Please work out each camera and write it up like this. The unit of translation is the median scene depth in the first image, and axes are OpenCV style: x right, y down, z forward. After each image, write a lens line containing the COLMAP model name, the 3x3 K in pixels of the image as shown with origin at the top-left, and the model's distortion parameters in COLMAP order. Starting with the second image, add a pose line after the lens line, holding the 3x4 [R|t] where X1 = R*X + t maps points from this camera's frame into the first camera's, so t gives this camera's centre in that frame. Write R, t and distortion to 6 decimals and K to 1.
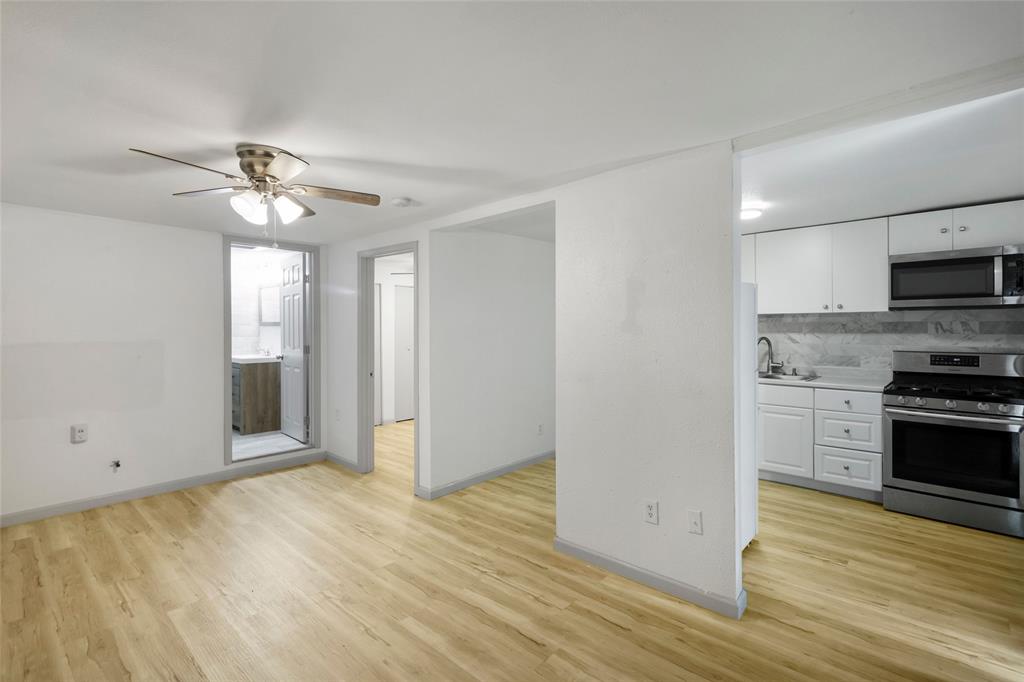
lens RADIAL K [[488.8, 0, 508.4], [0, 488.8, 329.5], [0, 0, 1]] dist [0.003861, 0.000850]
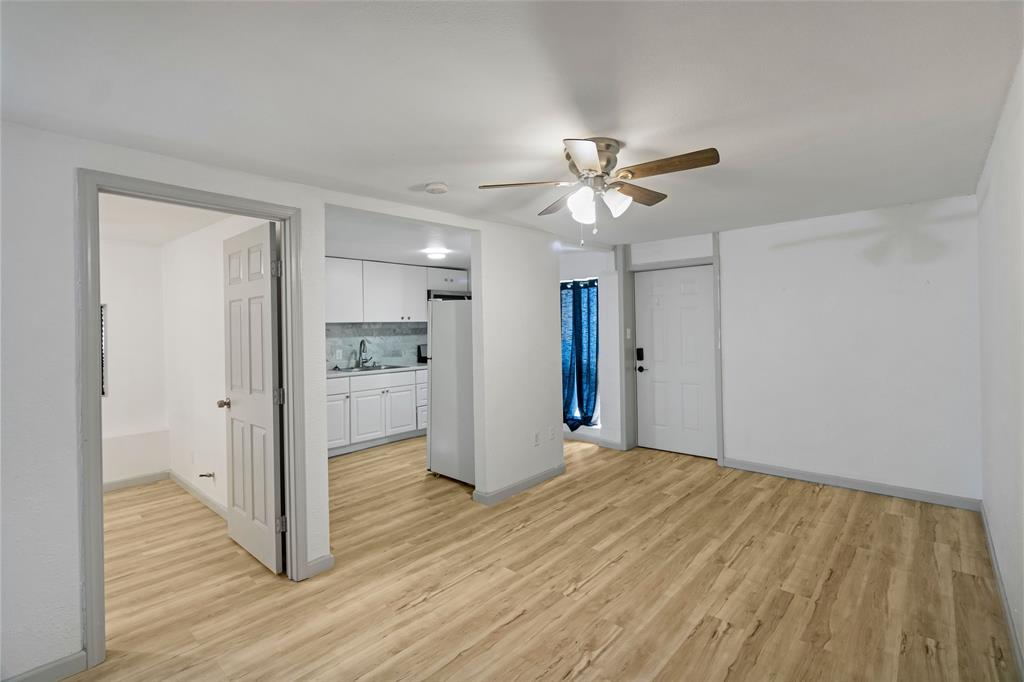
lens RADIAL K [[471.2, 0, 511.3], [0, 471.2, 327.7], [0, 0, 1]] dist [0.000898, 0.000289]
pose [[-0.023056, 0.002098, 0.999732, -0.911401], [0.022480, 0.999746, -0.001580, -0.007025], [-0.999481, 0.022437, -0.023097, 0.764350]]
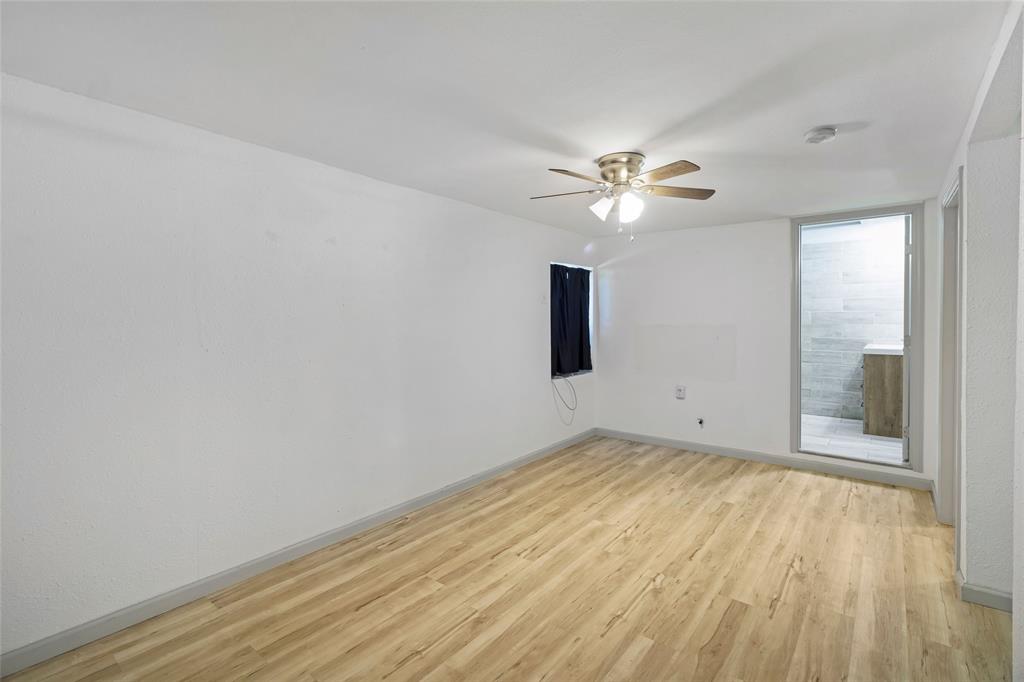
lens RADIAL K [[471.2, 0, 511.3], [0, 471.2, 327.7], [0, 0, 1]] dist [0.000898, 0.000289]
pose [[0.077132, 0.023058, -0.996754, 0.378467], [0.001485, 0.999729, 0.023242, 0.002632], [0.997020, -0.003273, 0.077077, 0.422583]]
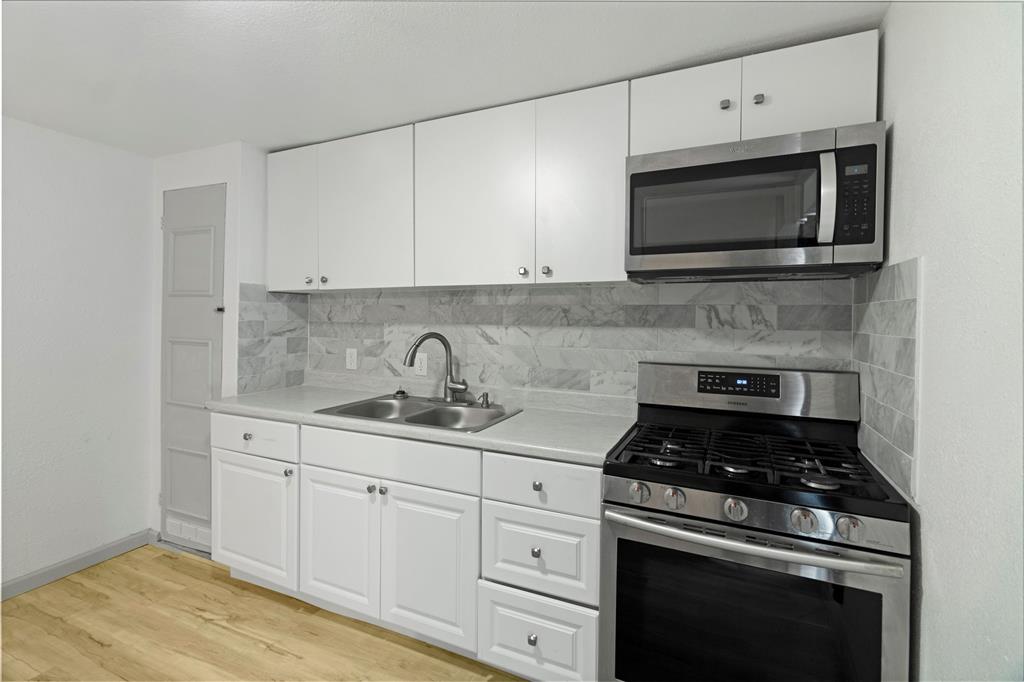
lens RADIAL K [[471.2, 0, 511.3], [0, 471.2, 327.7], [0, 0, 1]] dist [0.000898, 0.000289]
pose [[0.949449, 0.006143, 0.313861, 0.539556], [-0.011235, 0.999833, 0.014419, 0.002796], [-0.313720, -0.017217, 0.949360, 0.617075]]
